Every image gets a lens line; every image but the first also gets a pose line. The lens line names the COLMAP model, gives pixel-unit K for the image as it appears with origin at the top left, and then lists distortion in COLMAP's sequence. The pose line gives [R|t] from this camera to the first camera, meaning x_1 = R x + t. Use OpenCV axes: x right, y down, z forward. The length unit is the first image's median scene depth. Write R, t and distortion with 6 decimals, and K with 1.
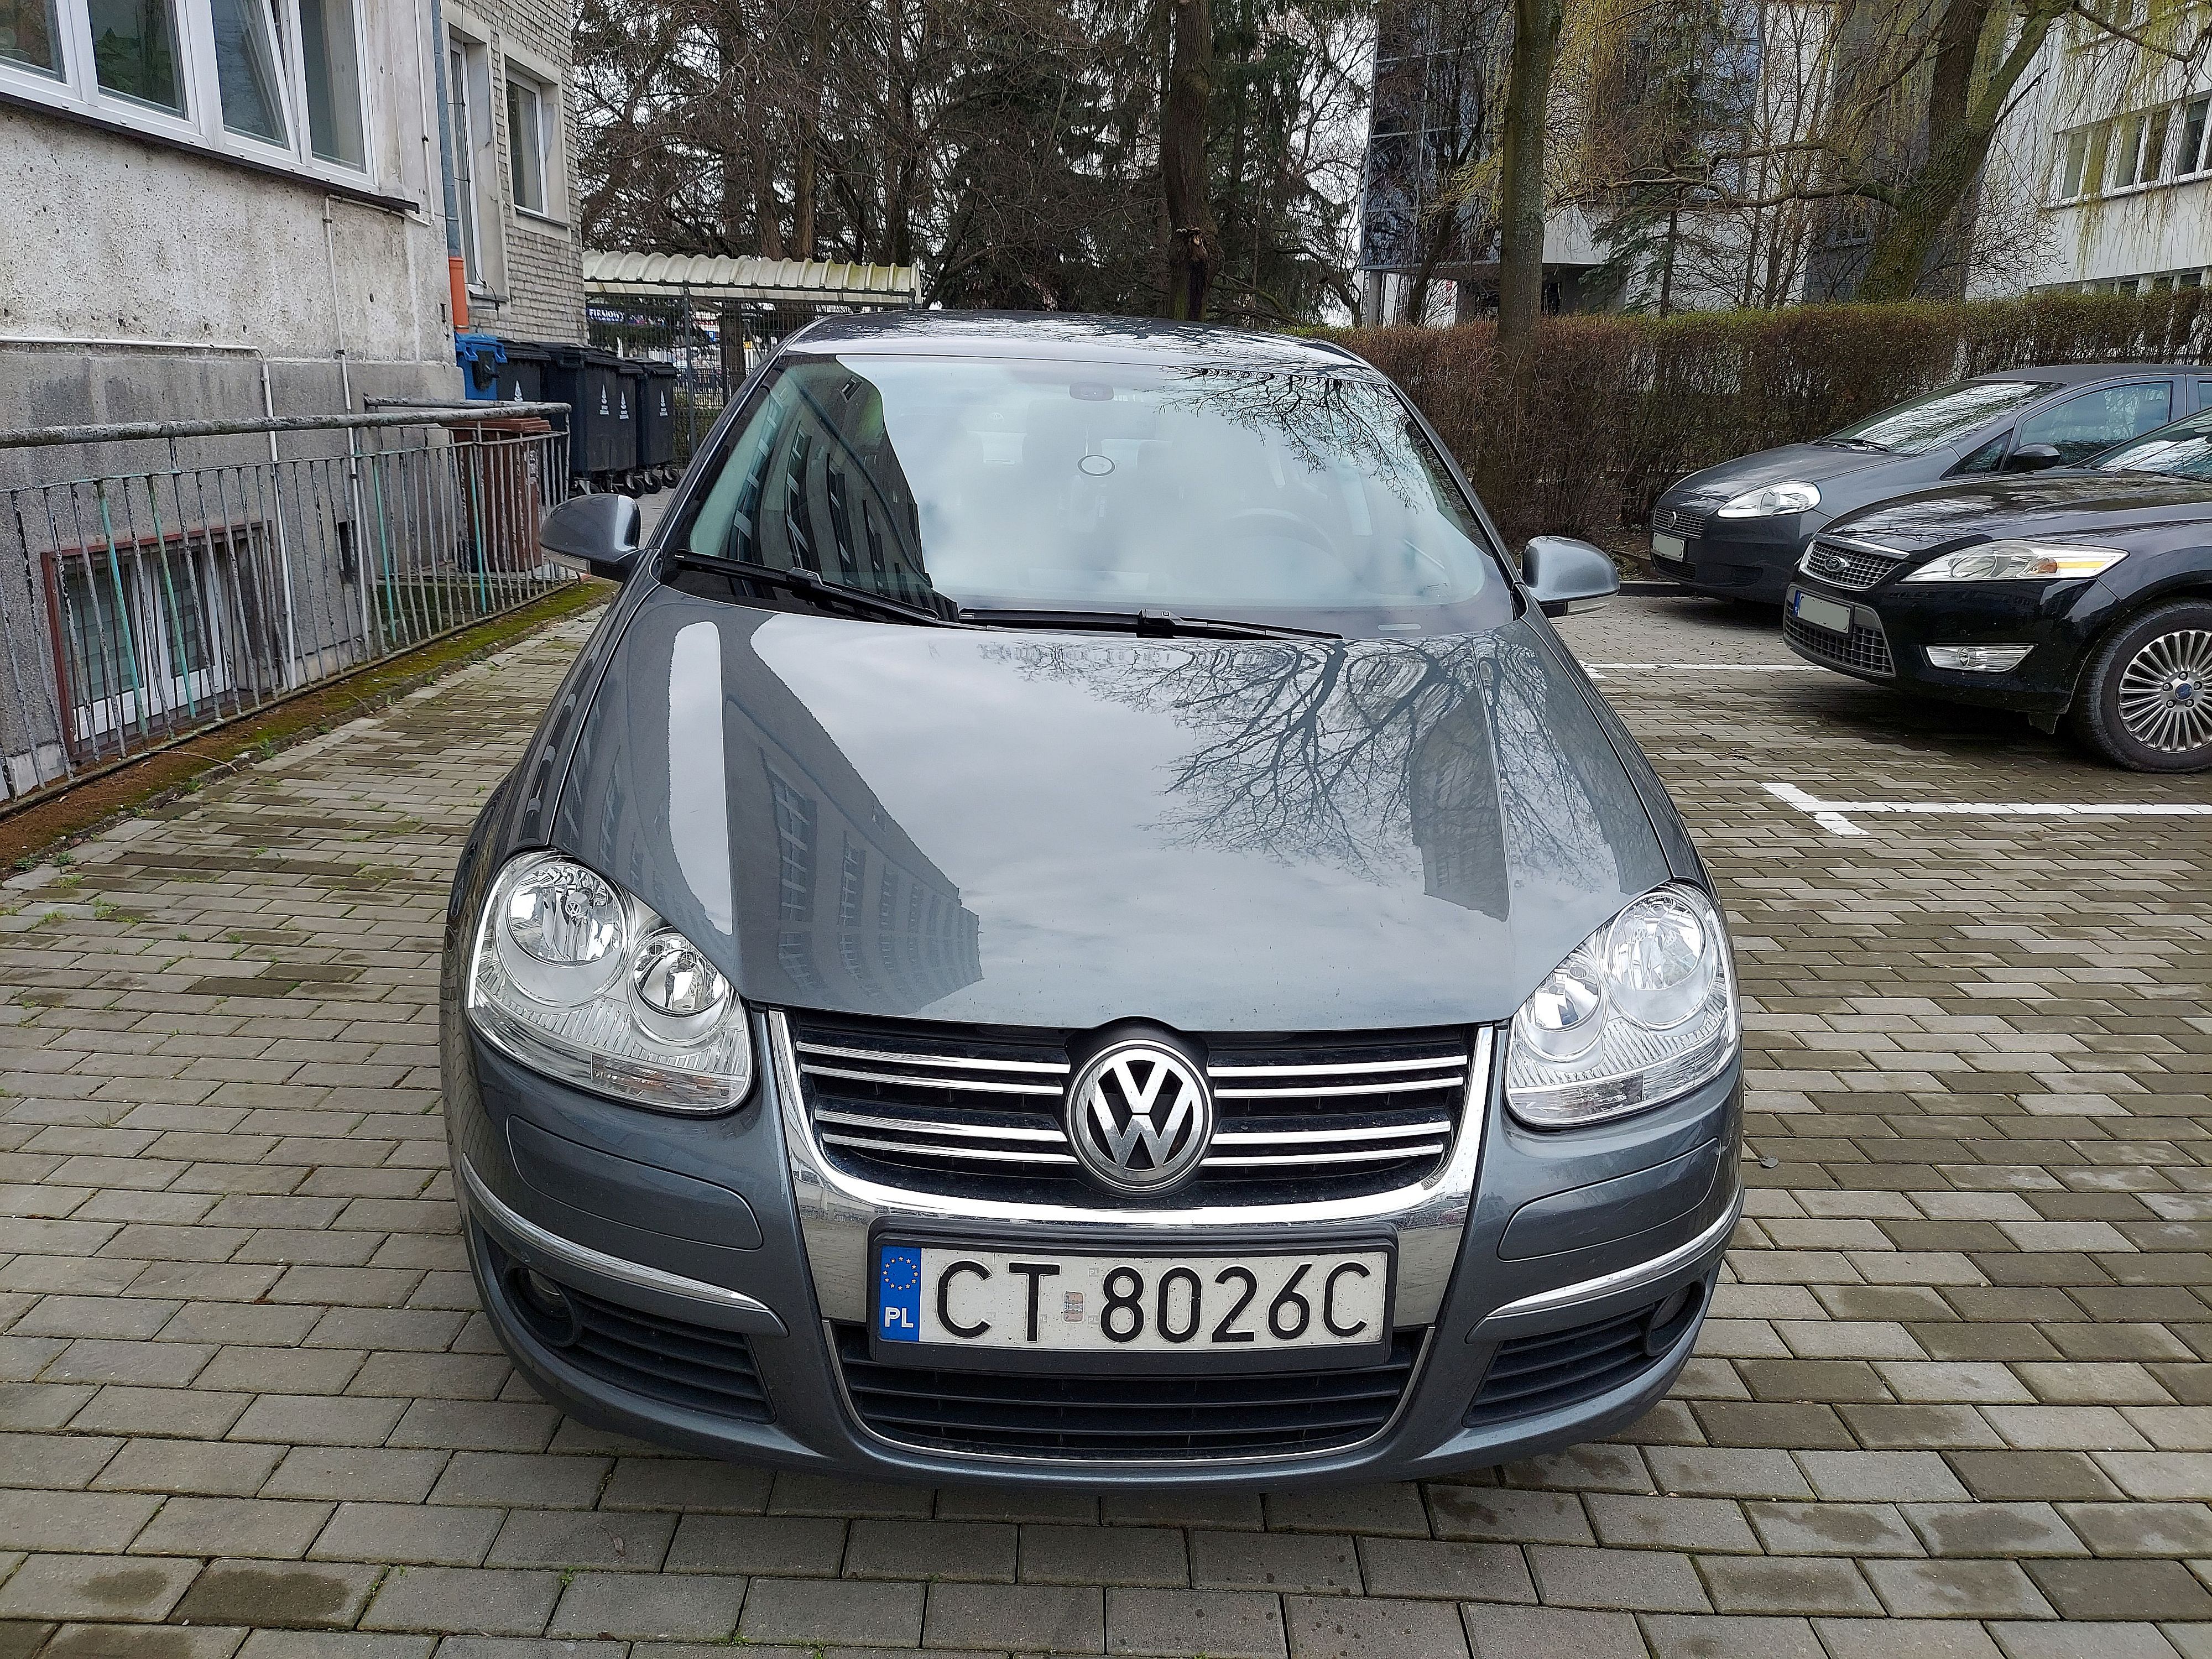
lens RADIAL K [[1587.8, 0, 1106.0], [0, 1587.8, 829.5], [0, 0, 1]] dist [0.028345, -0.006924]
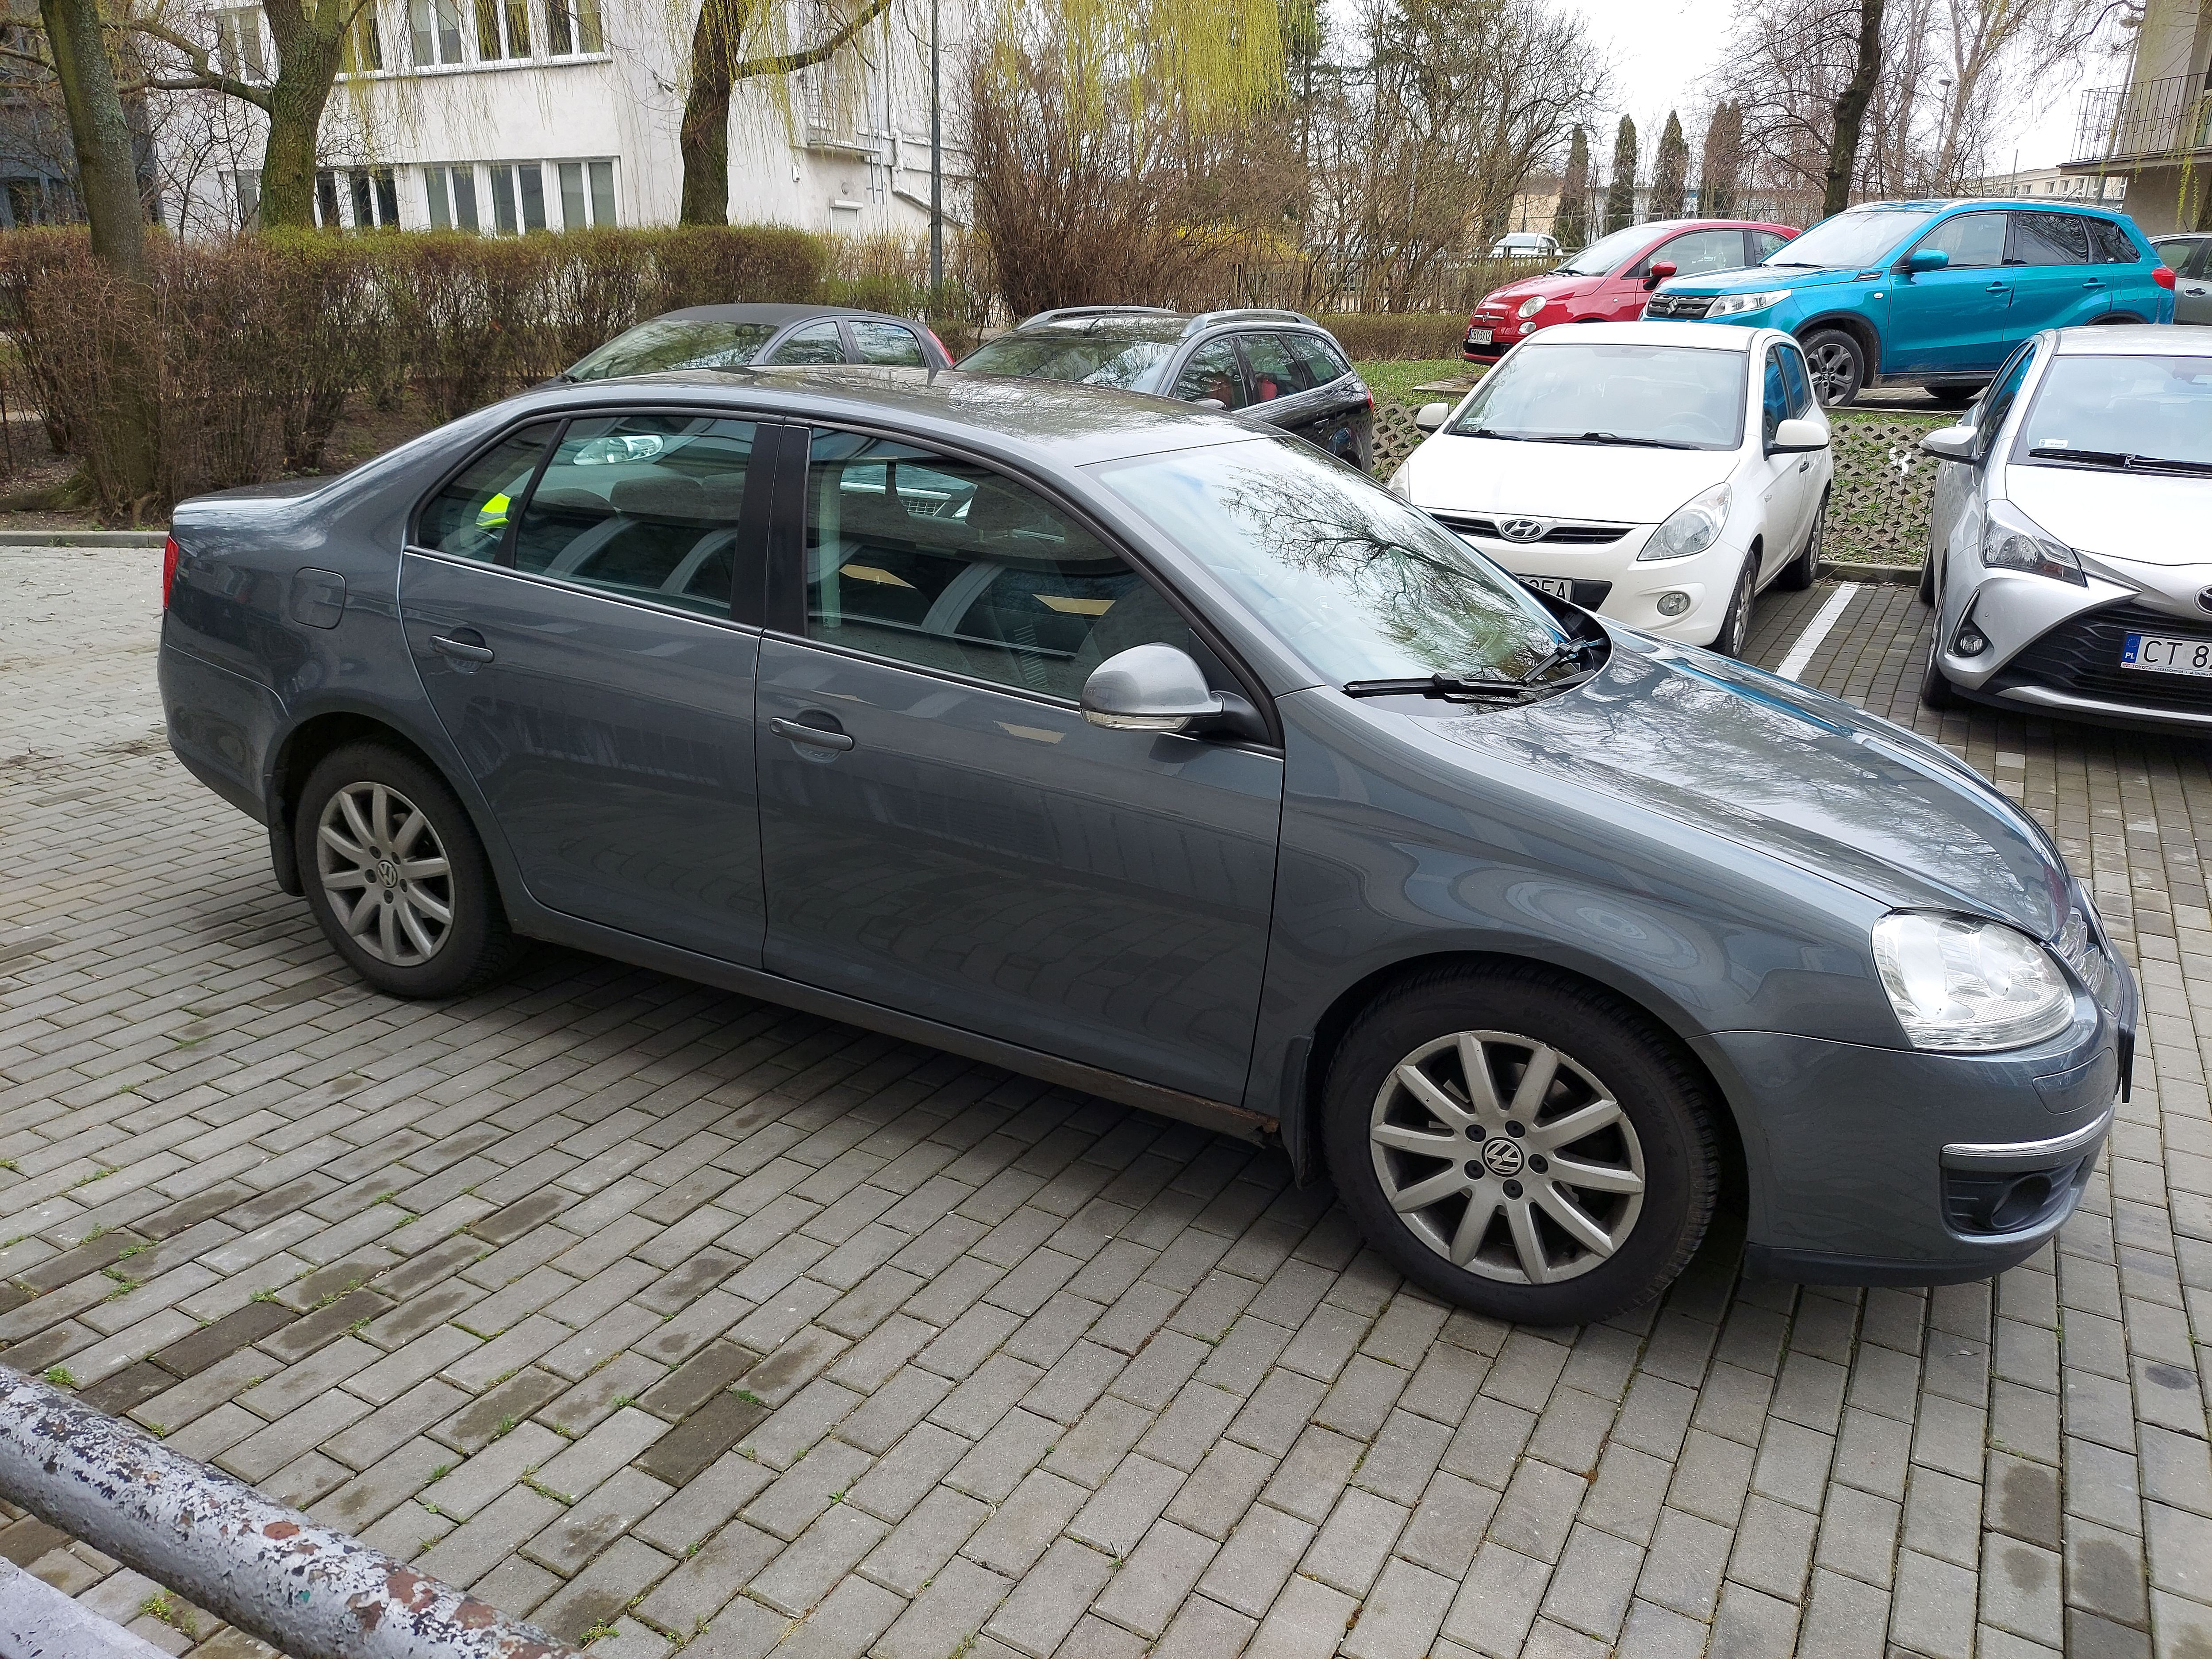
lens RADIAL K [[1595.1, 0, 1106.0], [0, 1595.1, 829.5], [0, 0, 1]] dist [0.047102, -0.058630]
pose [[0.485731, -0.276932, 0.829080, -1.049485], [0.237400, 0.954630, 0.179784, -0.249869], [-0.841253, 0.109497, 0.529438, 0.526167]]
